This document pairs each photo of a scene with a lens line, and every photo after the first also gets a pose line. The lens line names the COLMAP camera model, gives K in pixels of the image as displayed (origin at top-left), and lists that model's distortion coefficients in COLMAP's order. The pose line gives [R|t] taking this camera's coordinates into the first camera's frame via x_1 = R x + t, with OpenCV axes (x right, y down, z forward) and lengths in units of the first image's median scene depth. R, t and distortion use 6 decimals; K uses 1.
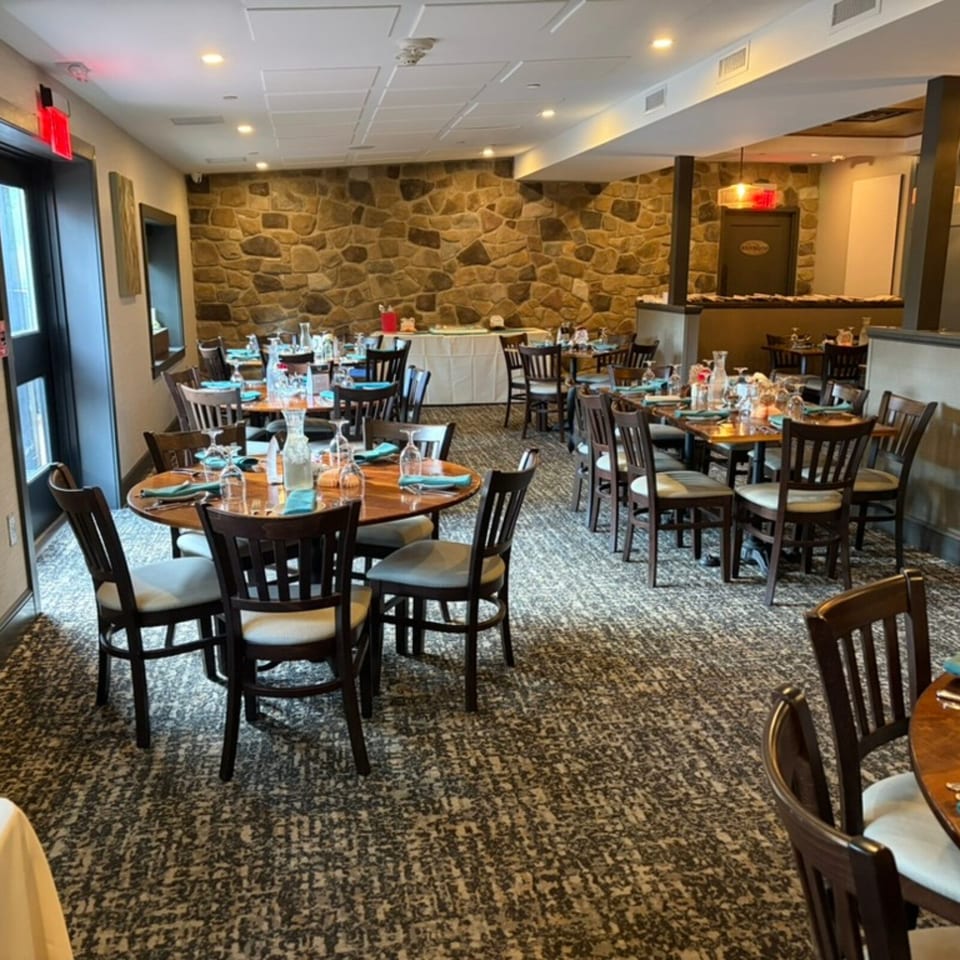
lens RADIAL K [[965.7, 0, 498.6], [0, 965.7, 488.5], [0, 0, 1]] dist [0.029422, 0.000000]
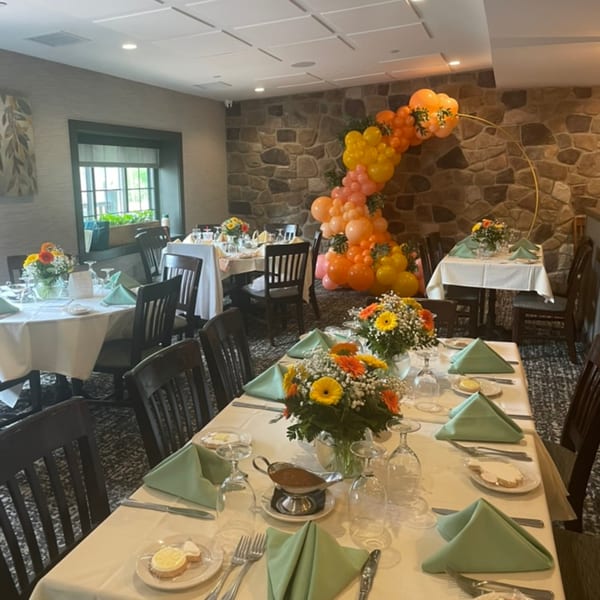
lens RADIAL K [[603.5, 0, 300.6], [0, 603.5, 301.0], [0, 0, 1]] dist [0.029422, 0.000000]
pose [[0.871280, 0.095164, -0.481471, 0.169775], [-0.105822, 0.994372, 0.005043, -0.067933], [0.479242, 0.046557, 0.876447, 0.323151]]
